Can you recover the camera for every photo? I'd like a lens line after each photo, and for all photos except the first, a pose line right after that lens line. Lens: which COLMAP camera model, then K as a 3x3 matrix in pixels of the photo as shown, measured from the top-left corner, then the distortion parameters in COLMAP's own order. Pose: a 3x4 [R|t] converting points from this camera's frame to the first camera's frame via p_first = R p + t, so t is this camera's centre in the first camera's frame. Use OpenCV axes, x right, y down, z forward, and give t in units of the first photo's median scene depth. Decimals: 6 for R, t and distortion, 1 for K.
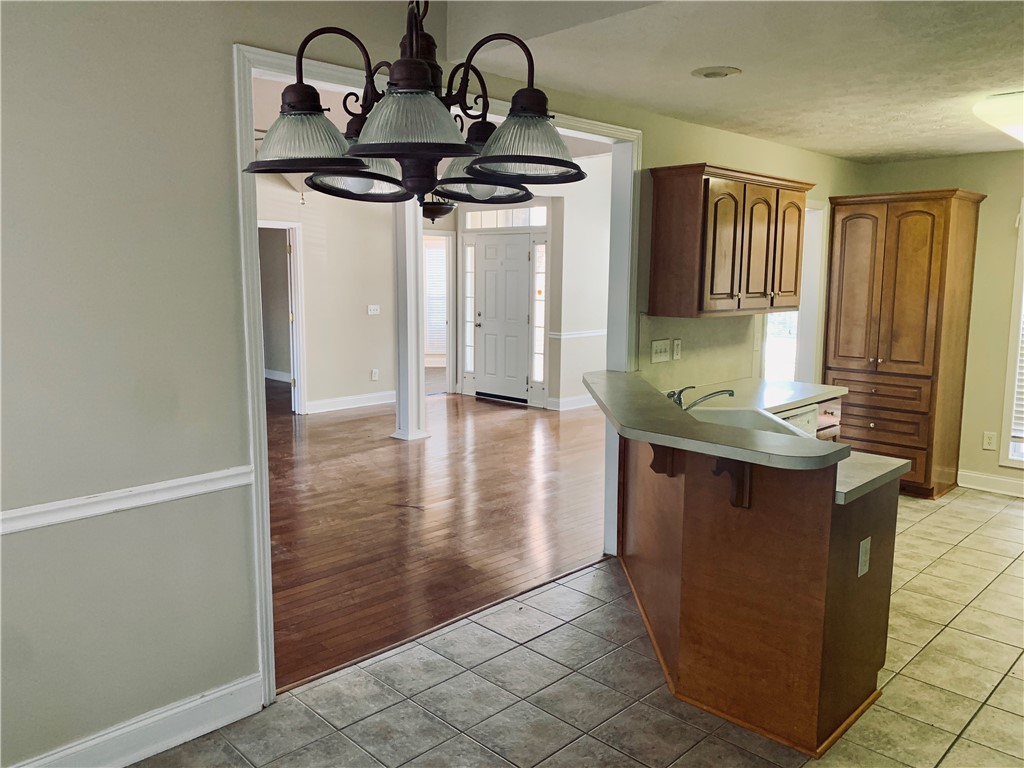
lens RADIAL K [[777.0, 0, 503.2], [0, 777.0, 376.8], [0, 0, 1]] dist [0.032907, -0.050585]
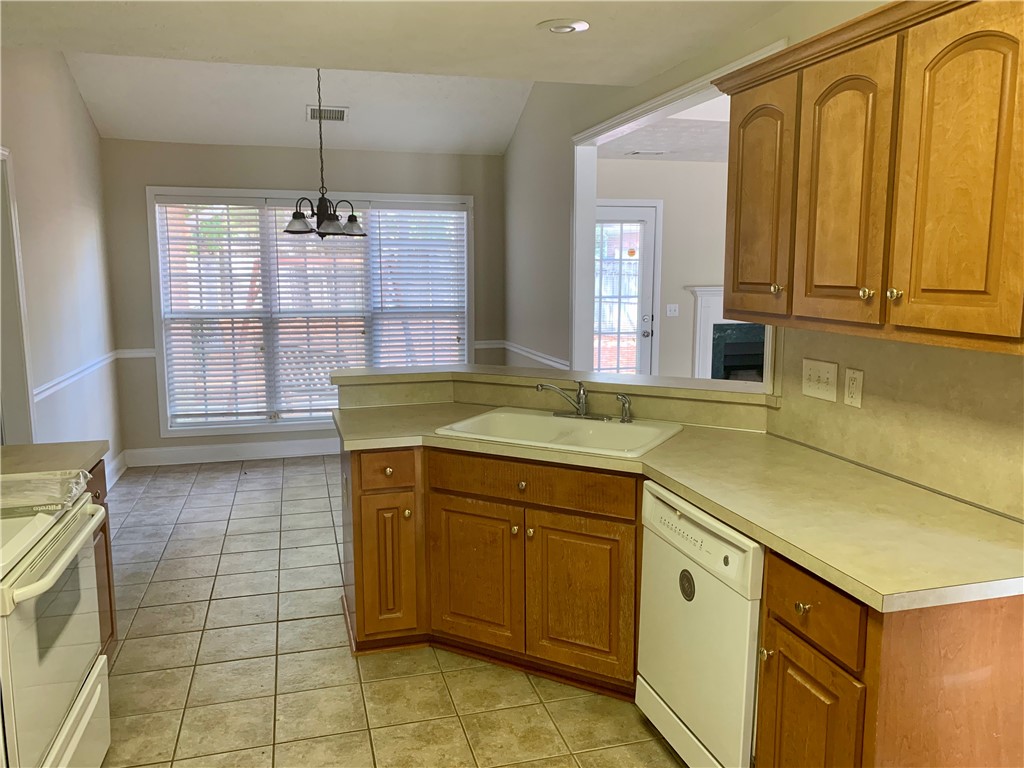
lens RADIAL K [[777.0, 0, 512.9], [0, 777.0, 381.1], [0, 0, 1]] dist [0.032907, -0.050585]
pose [[-0.480612, 0.122413, -0.868347, 0.925680], [-0.120861, 0.971513, 0.203851, -0.139039], [0.868564, 0.202923, -0.452126, 1.180047]]
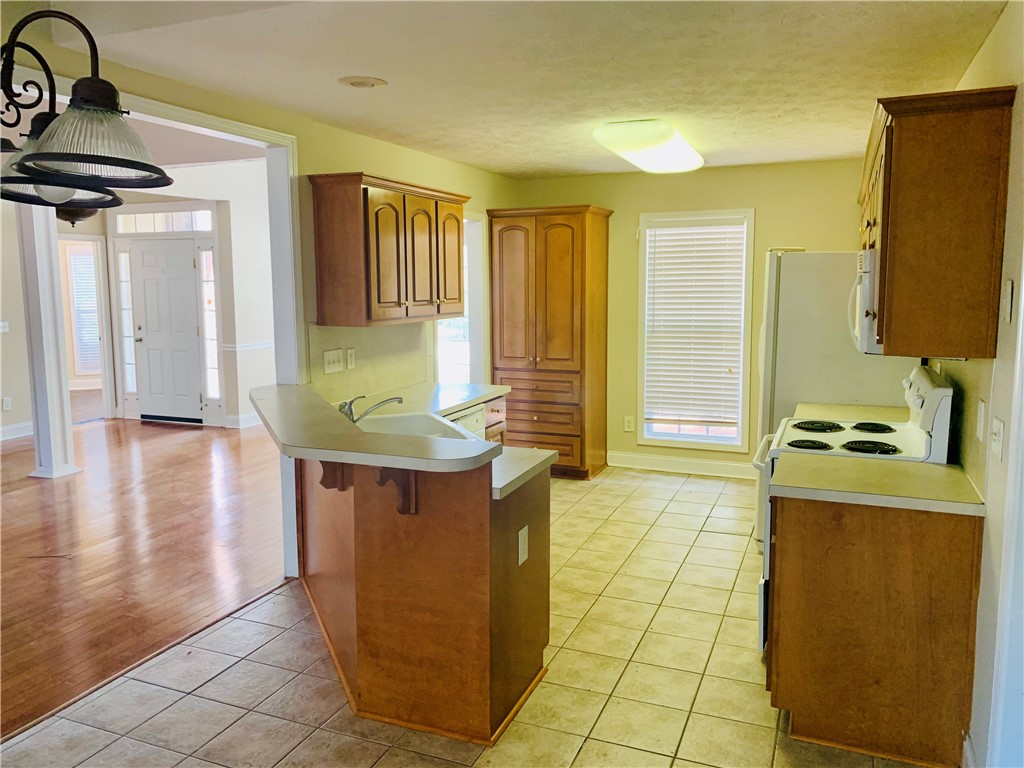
lens RADIAL K [[777.0, 0, 505.6], [0, 777.0, 373.7], [0, 0, 1]] dist [0.032907, -0.050585]
pose [[0.923792, -0.056993, 0.378628, 0.033450], [0.061634, 0.998099, -0.000139, -0.004099], [-0.377900, 0.023465, 0.925549, 0.010186]]
